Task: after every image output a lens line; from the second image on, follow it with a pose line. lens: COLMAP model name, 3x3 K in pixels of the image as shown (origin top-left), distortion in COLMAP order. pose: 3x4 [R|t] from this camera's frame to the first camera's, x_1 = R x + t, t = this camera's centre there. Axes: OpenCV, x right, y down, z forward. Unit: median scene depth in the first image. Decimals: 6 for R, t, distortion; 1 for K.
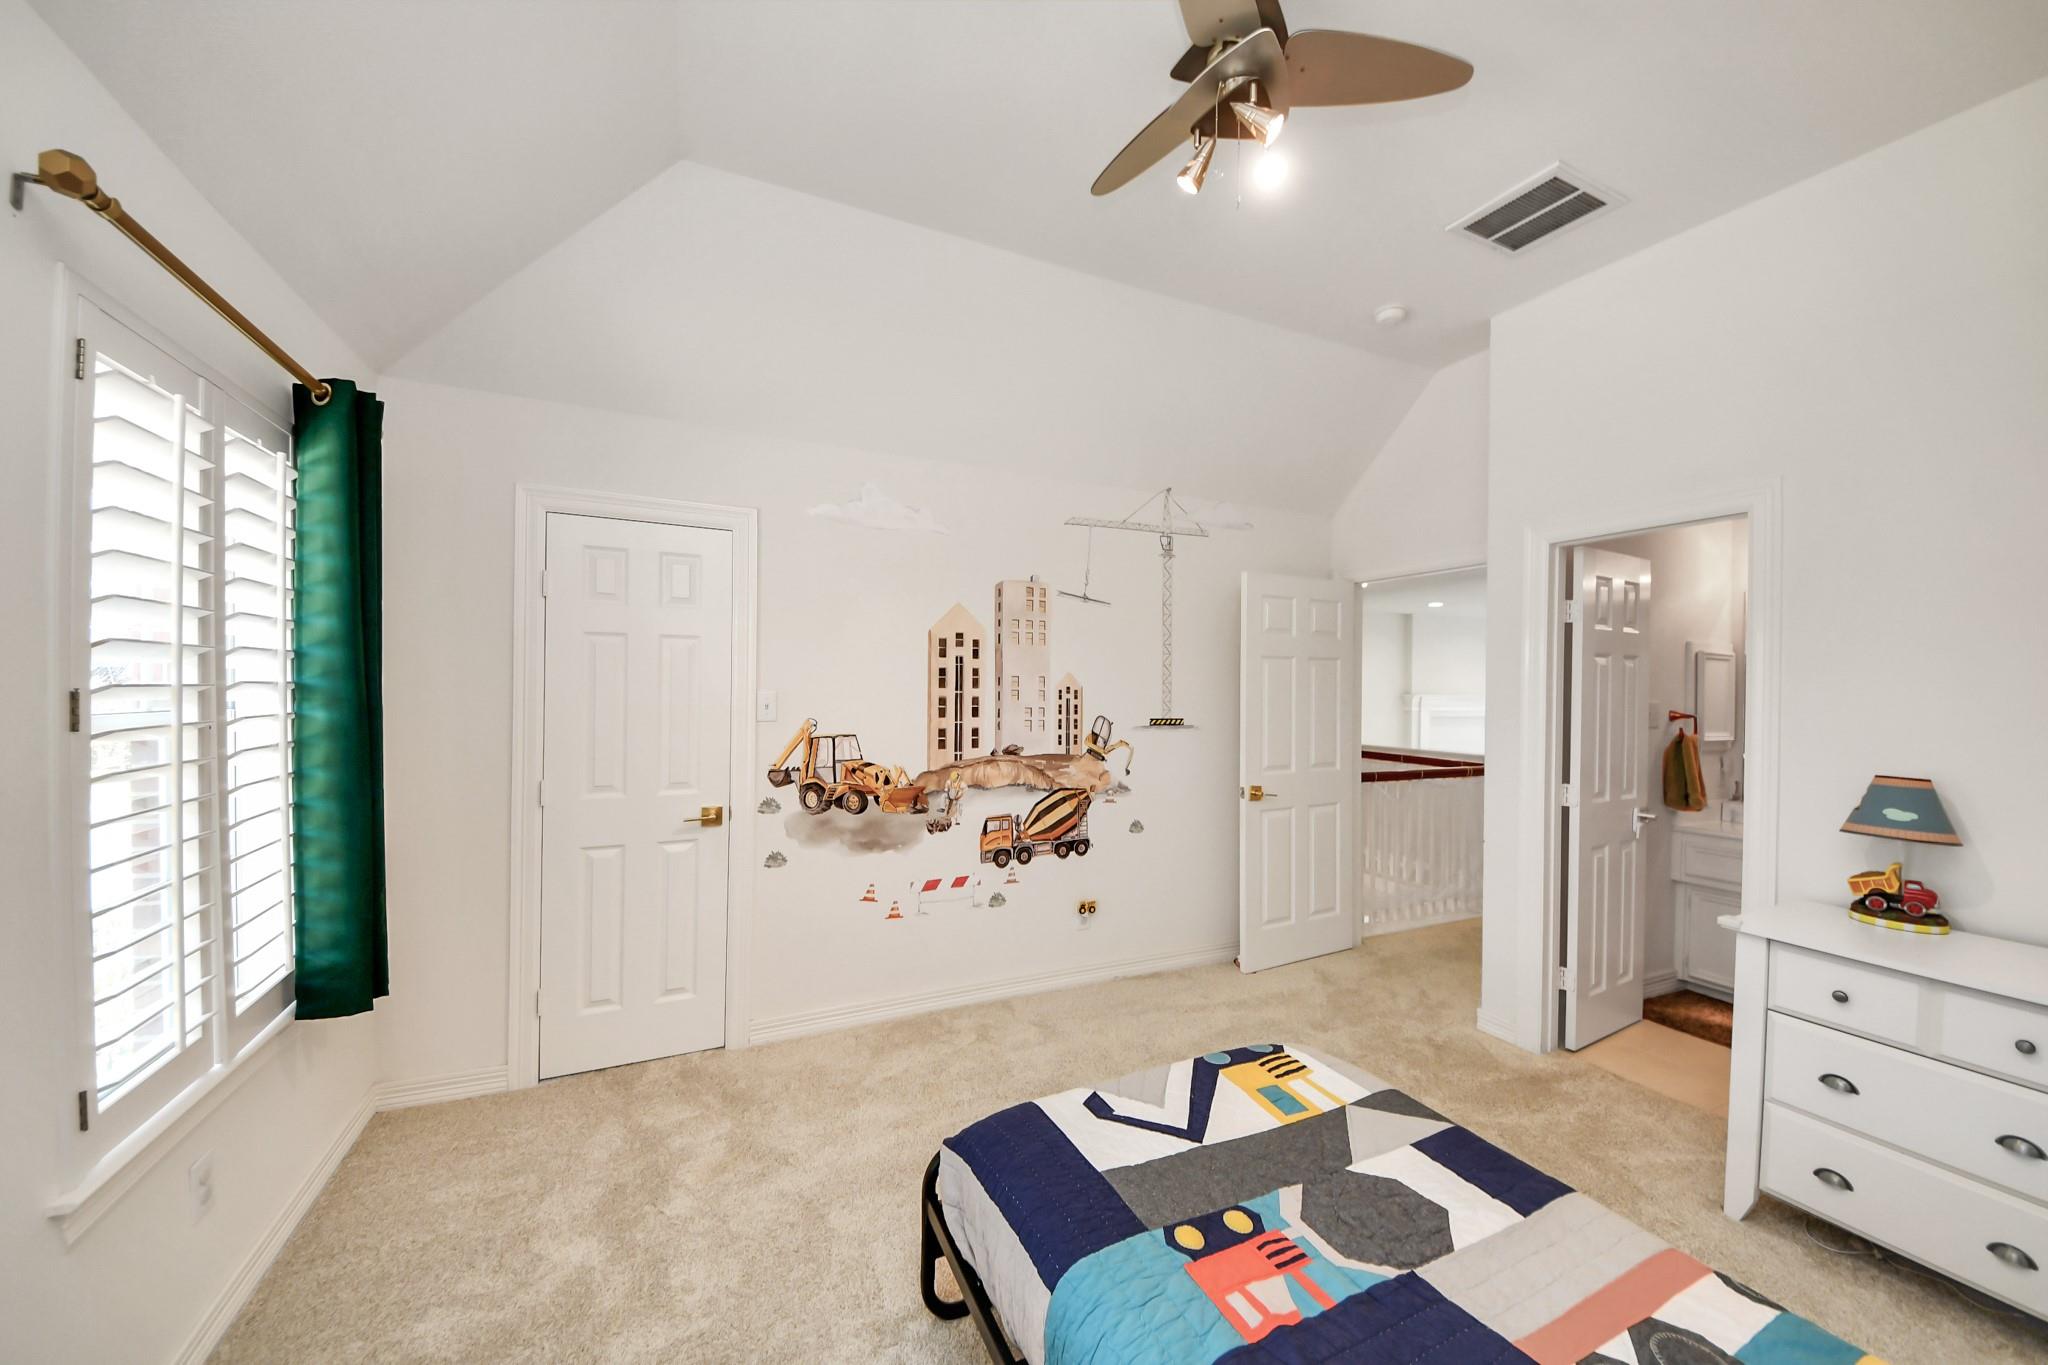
lens RADIAL K [[743.2, 0, 1025.6], [0, 743.2, 690.2], [0, 0, 1]] dist [0.000158, -0.008444]
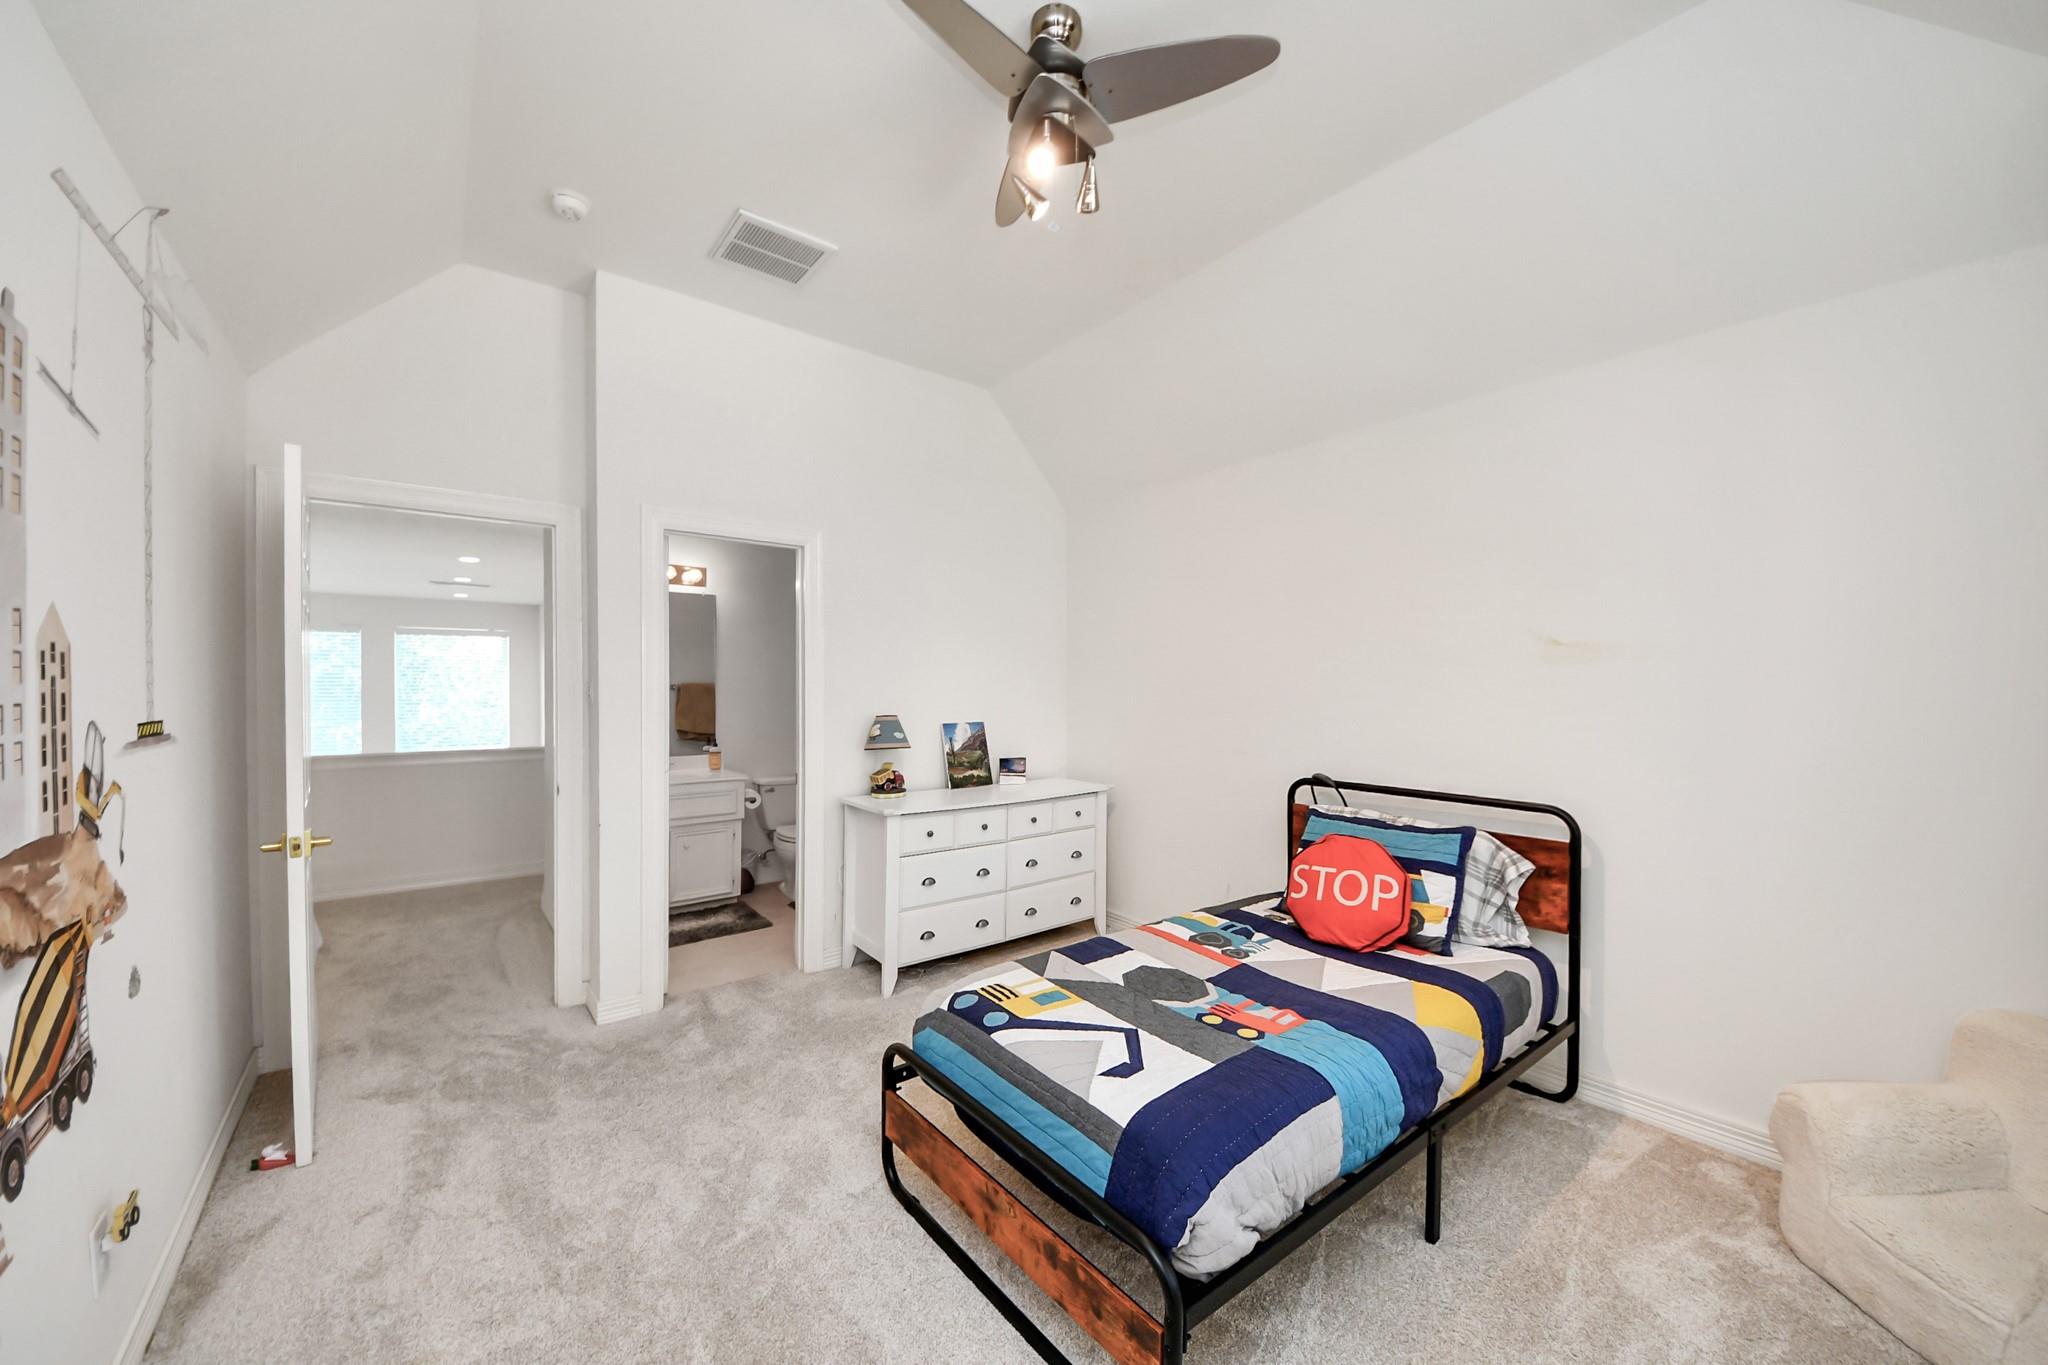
lens RADIAL K [[743.2, 0, 1025.6], [0, 743.2, 690.2], [0, 0, 1]] dist [0.000158, -0.008444]
pose [[-0.233734, -0.020260, 0.972090, -0.538601], [0.005541, 0.999739, 0.022168, 0.017678], [-0.972285, 0.010567, -0.233561, 0.879219]]
